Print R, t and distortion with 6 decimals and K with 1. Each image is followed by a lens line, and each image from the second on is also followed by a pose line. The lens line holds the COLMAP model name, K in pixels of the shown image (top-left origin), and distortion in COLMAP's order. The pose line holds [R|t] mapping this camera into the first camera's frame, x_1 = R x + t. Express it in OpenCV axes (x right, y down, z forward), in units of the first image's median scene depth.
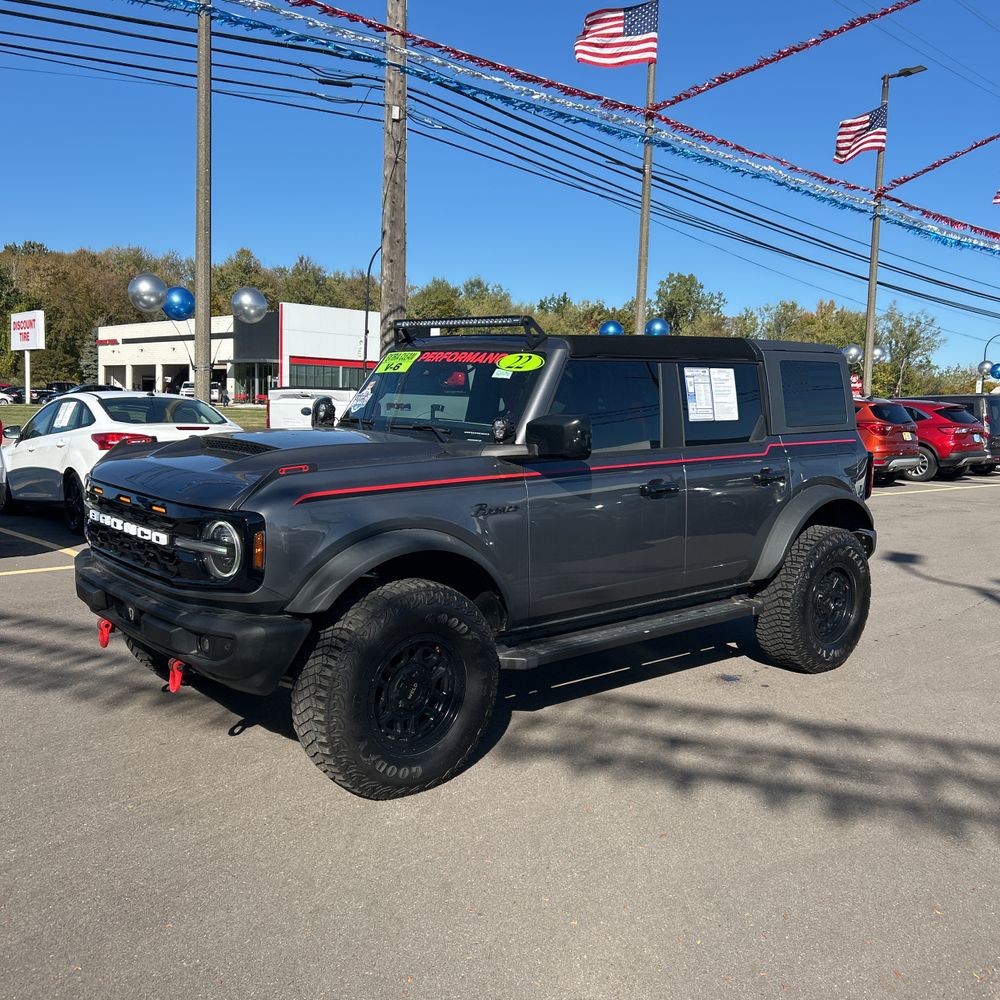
lens RADIAL K [[1012.1, 0, 477.6], [0, 1012.1, 494.4], [0, 0, 1]] dist [0.124144, -0.307349]
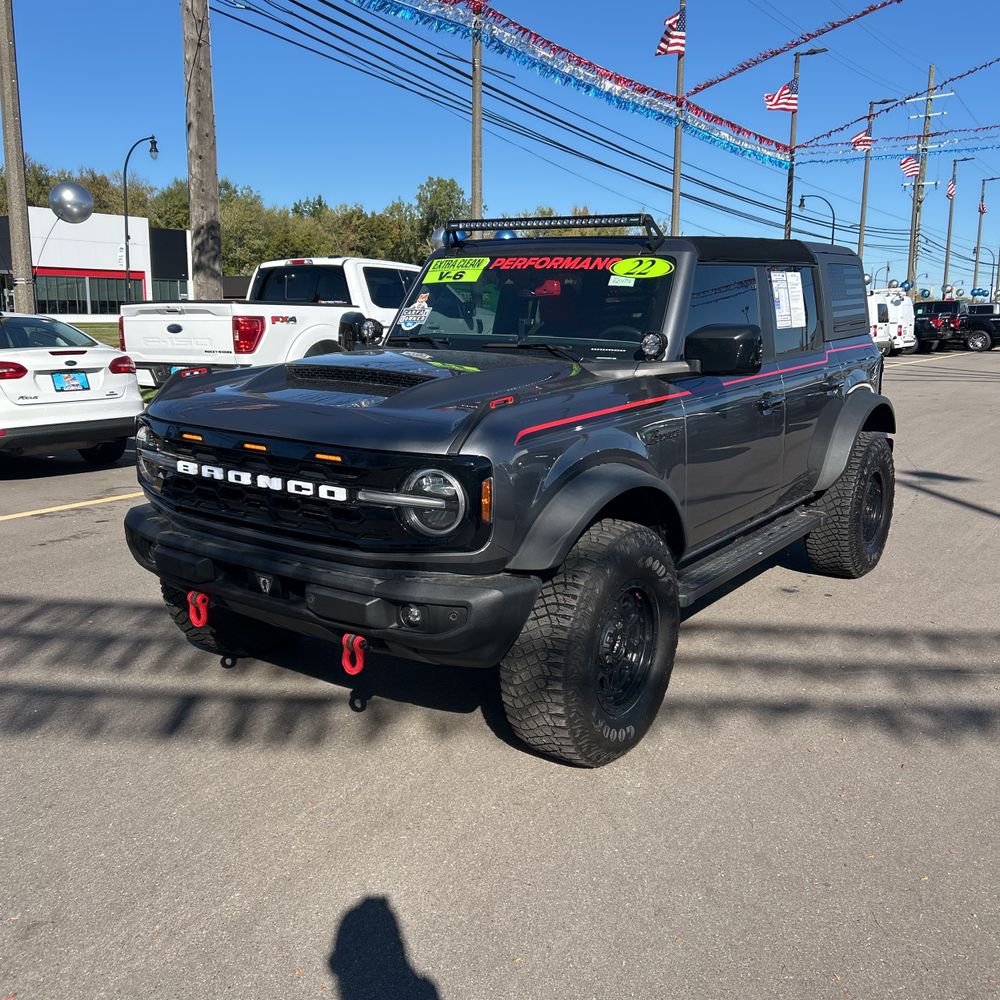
lens RADIAL K [[1020.9, 0, 498.2], [0, 1020.9, 494.3], [0, 0, 1]] dist [0.048044, -0.055180]
pose [[0.967504, -0.067110, 0.243785, -0.271601], [0.045672, 0.994659, 0.092558, -0.018104], [-0.248695, -0.078417, 0.965402, 0.124940]]
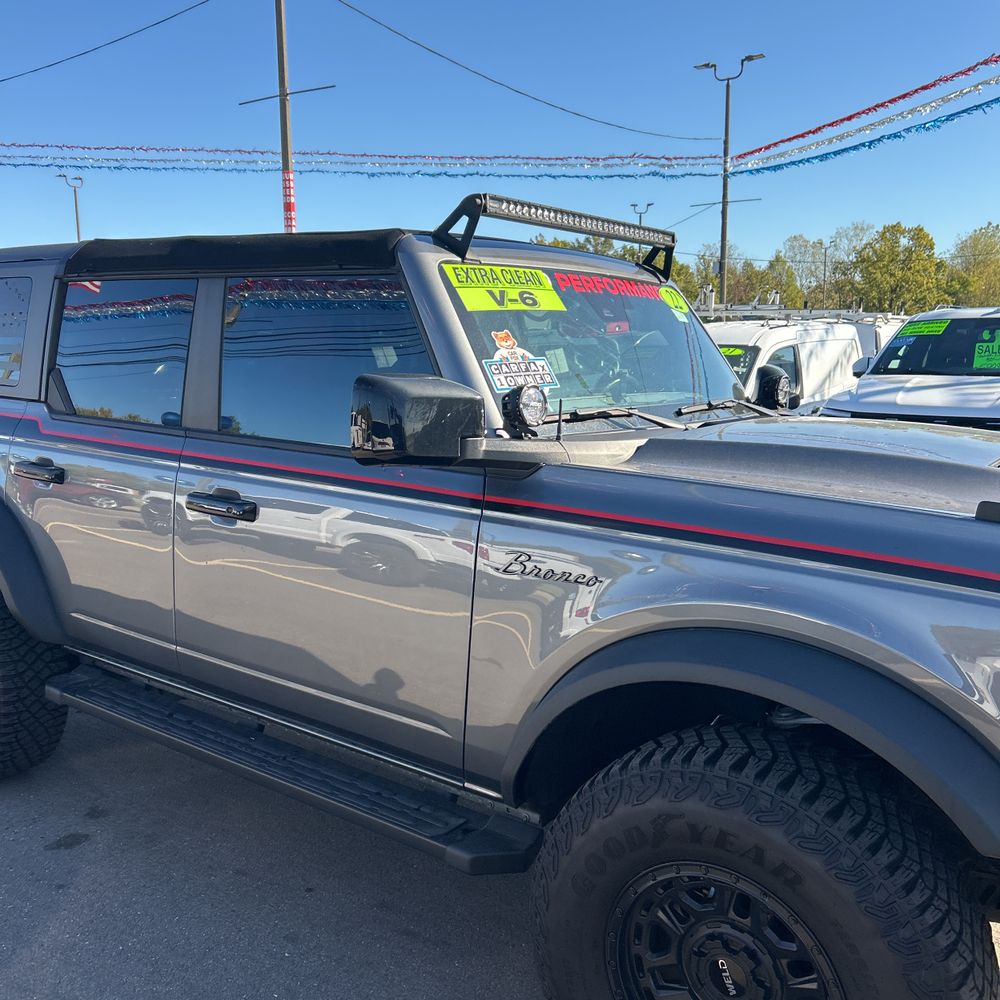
lens RADIAL K [[1020.9, 0, 498.2], [0, 1020.9, 494.3], [0, 0, 1]] dist [0.048044, -0.055180]
pose [[-0.248868, -0.173354, 0.952897, -0.555232], [0.092755, 0.975064, 0.201612, -0.133370], [-0.964086, 0.138561, -0.226583, 1.128393]]
